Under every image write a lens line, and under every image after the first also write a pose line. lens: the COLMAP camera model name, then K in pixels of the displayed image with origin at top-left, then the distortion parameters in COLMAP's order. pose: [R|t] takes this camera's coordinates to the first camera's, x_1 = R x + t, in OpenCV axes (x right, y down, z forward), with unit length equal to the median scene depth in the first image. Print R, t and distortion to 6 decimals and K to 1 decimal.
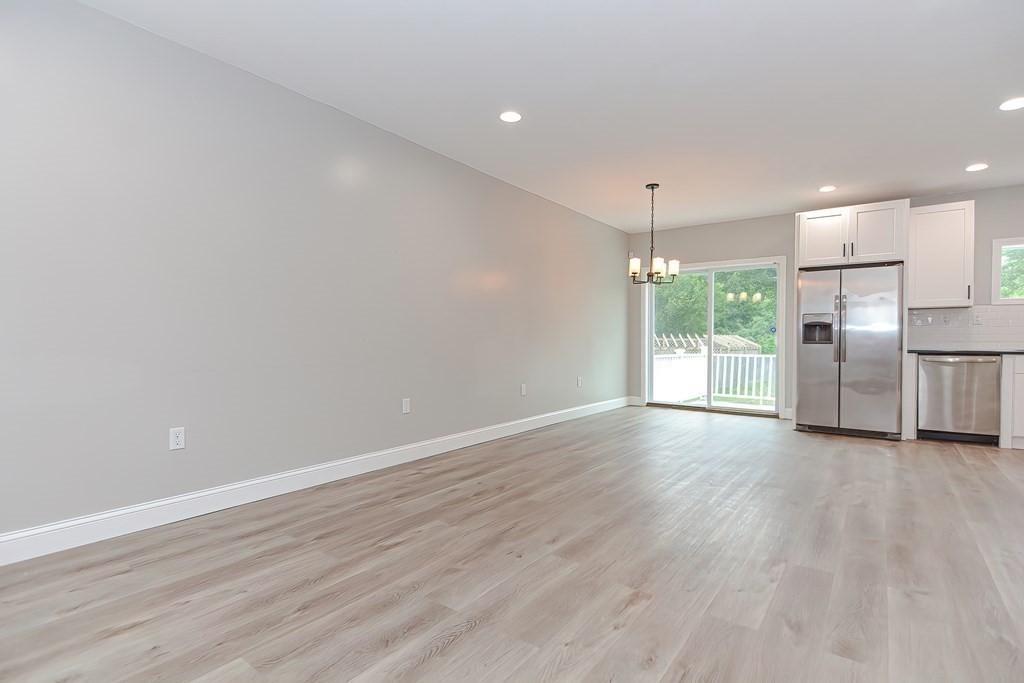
lens RADIAL K [[504.4, 0, 513.3], [0, 504.4, 344.7], [0, 0, 1]] dist [-0.001706, -0.001760]
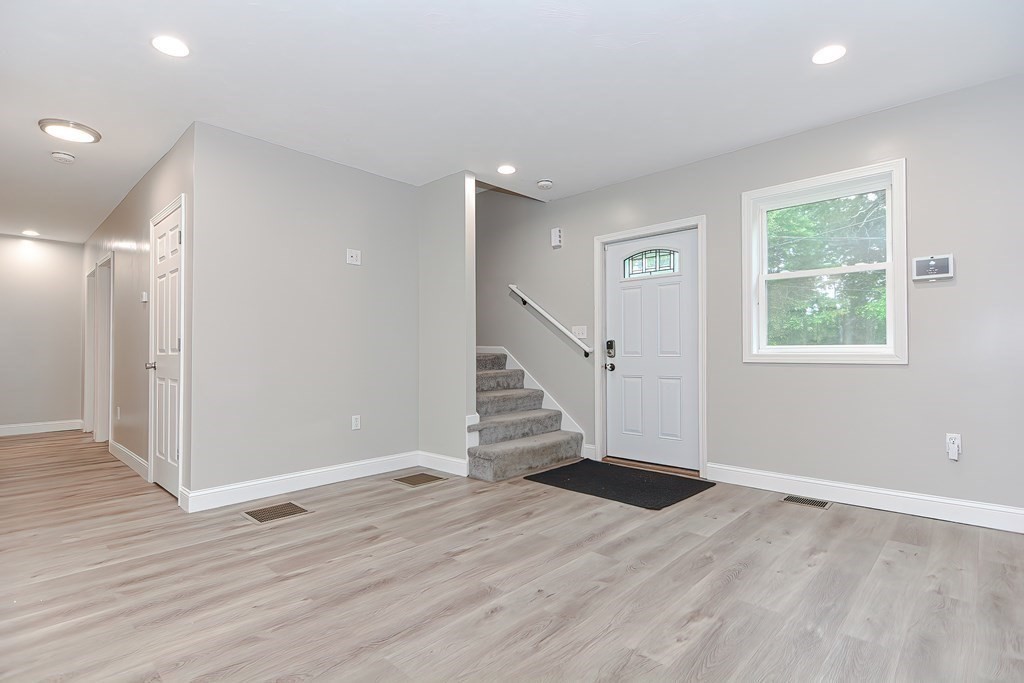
lens RADIAL K [[504.4, 0, 512.3], [0, 504.4, 346.5], [0, 0, 1]] dist [-0.001706, -0.001760]
pose [[-0.992649, 0.001075, 0.121025, -0.054077], [0.000523, 0.999989, -0.004590, -0.029573], [-0.121029, -0.004493, -0.992639, 2.072172]]
